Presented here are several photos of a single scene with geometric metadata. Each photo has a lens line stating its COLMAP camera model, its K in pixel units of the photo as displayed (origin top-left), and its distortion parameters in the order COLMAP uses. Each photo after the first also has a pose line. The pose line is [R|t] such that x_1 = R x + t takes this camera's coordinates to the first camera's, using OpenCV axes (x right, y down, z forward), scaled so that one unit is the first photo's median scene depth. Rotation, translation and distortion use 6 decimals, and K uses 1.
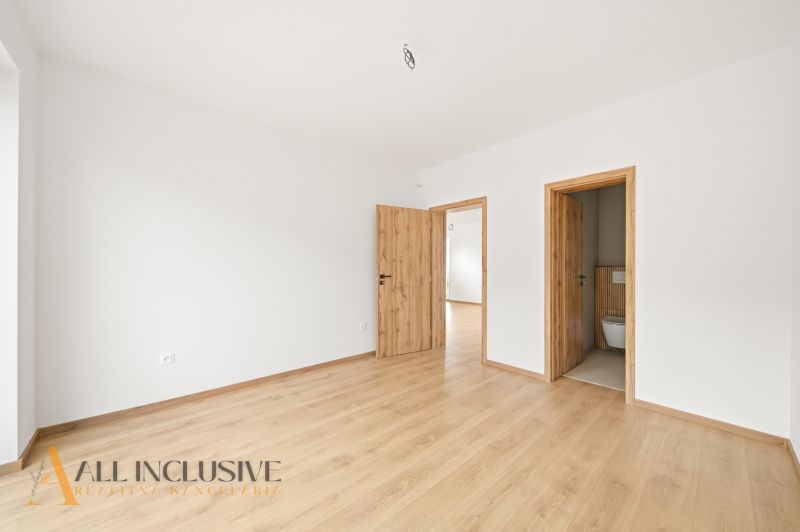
lens RADIAL K [[283.7, 0, 400.0], [0, 283.7, 266.0], [0, 0, 1]] dist [-0.004183, -0.000286]
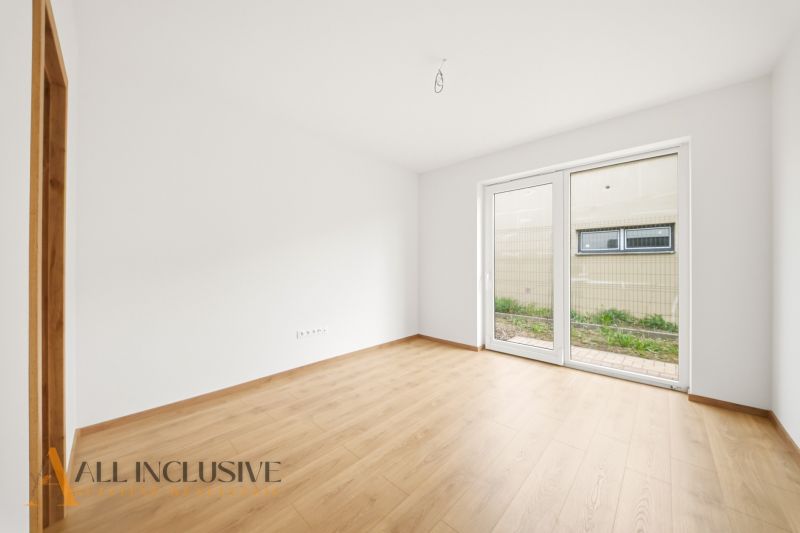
lens RADIAL K [[283.7, 0, 400.0], [0, 283.7, 266.5], [0, 0, 1]] dist [-0.004183, -0.000286]
pose [[-0.994623, -0.005298, -0.103429, 0.302255], [-0.005087, 0.999984, -0.002305, 0.017030], [0.103440, -0.001766, -0.994634, 2.090125]]
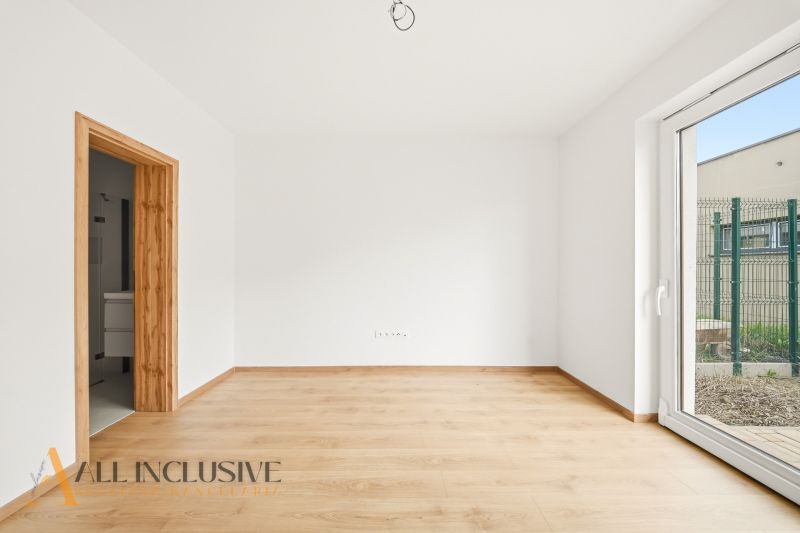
lens RADIAL K [[283.7, 0, 400.0], [0, 283.7, 266.5], [0, 0, 1]] dist [-0.004183, -0.000286]
pose [[-0.753743, -0.003783, 0.657158, -0.503274], [-0.010393, 0.999927, -0.006164, 0.008458], [-0.657087, -0.011476, -0.753728, 1.607548]]
